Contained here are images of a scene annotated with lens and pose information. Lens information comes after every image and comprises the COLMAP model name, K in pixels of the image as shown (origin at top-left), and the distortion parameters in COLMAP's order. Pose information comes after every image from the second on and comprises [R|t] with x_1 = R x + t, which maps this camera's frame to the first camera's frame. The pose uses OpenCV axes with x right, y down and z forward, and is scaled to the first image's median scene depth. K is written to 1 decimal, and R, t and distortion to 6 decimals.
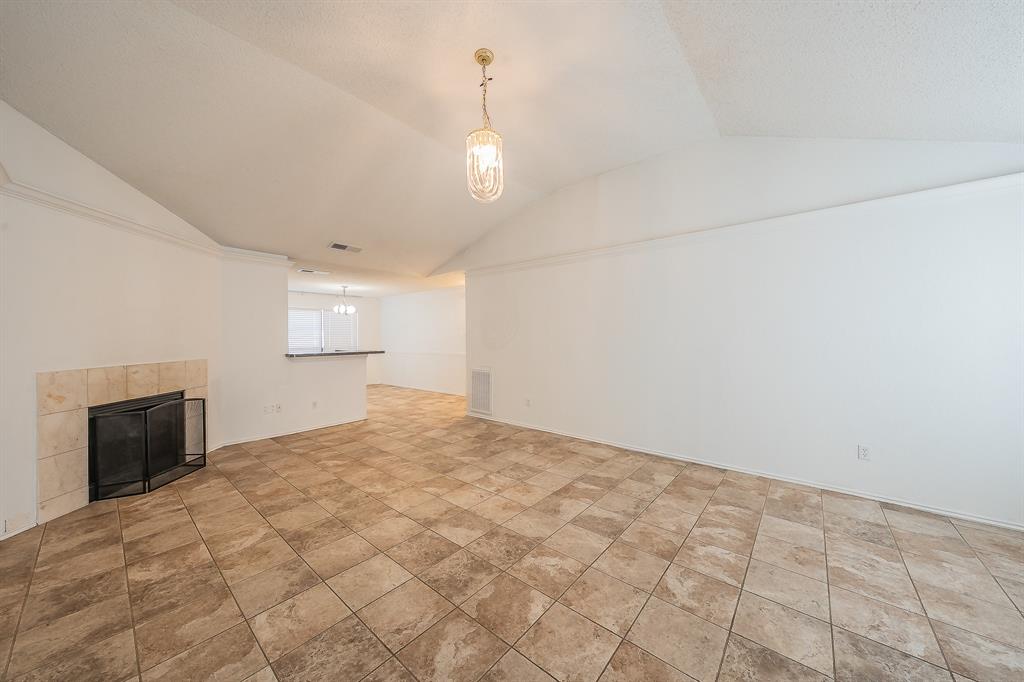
lens RADIAL K [[352.3, 0, 535.0], [0, 352.3, 337.4], [0, 0, 1]] dist [-0.002412, 0.000322]
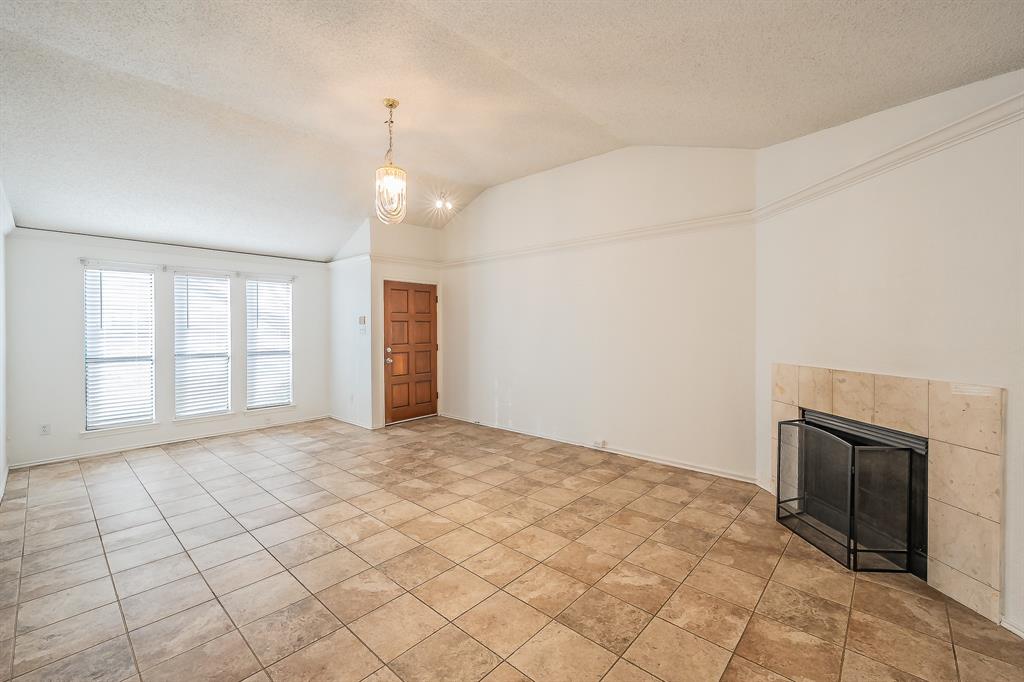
lens RADIAL K [[407.8, 0, 517.2], [0, 407.8, 334.1], [0, 0, 1]] dist [0.000384, -0.001506]
pose [[-0.997309, 0.009250, 0.072732, -0.604879], [0.010222, 0.999863, 0.012999, -0.015059], [-0.072602, 0.013707, -0.997267, 2.125195]]
